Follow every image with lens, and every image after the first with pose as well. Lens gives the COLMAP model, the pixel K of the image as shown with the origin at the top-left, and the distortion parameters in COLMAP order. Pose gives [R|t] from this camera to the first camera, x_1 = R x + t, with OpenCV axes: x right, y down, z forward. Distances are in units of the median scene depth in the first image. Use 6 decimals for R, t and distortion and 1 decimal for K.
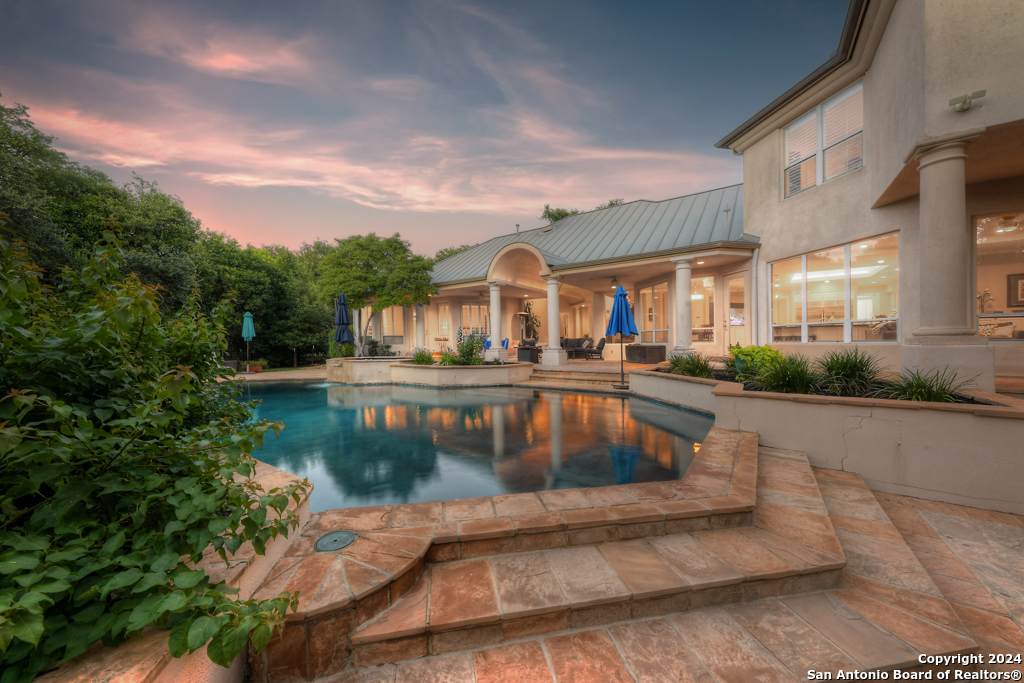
lens RADIAL K [[347.4, 0, 512.0], [0, 347.4, 341.5], [0, 0, 1]] dist [0.013037, 0.000028]
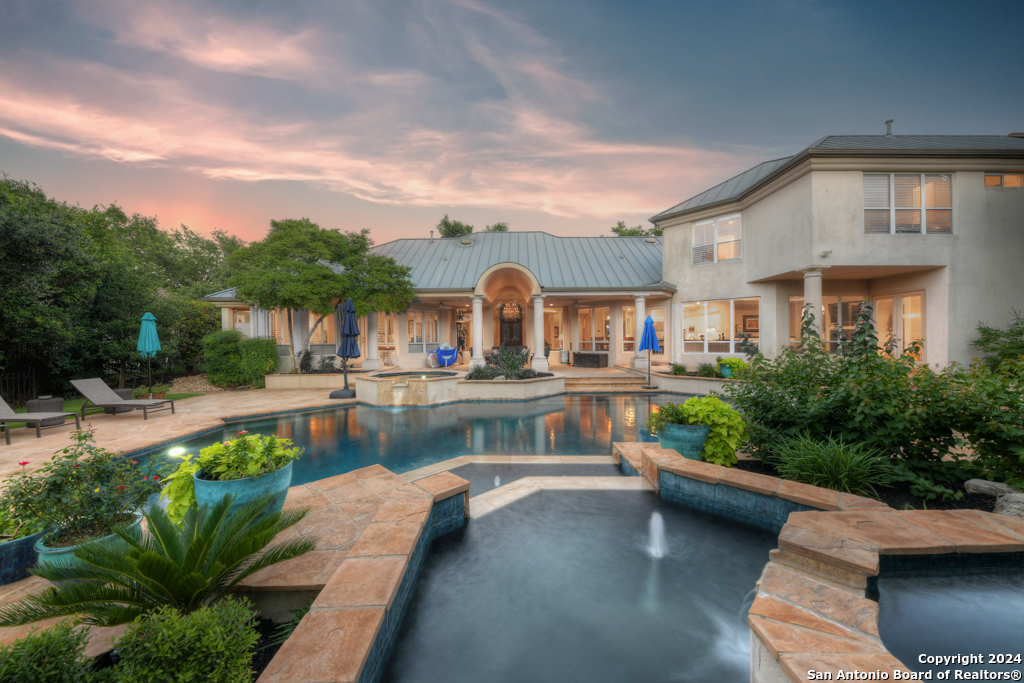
lens RADIAL K [[336.5, 0, 512.0], [0, 336.5, 341.5], [0, 0, 1]] dist [0.000653, 0.000054]
pose [[0.836966, 0.001086, 0.547254, -0.674446], [-0.003537, 0.999988, 0.003424, -0.044935], [-0.547243, -0.004801, 0.836960, 0.122326]]
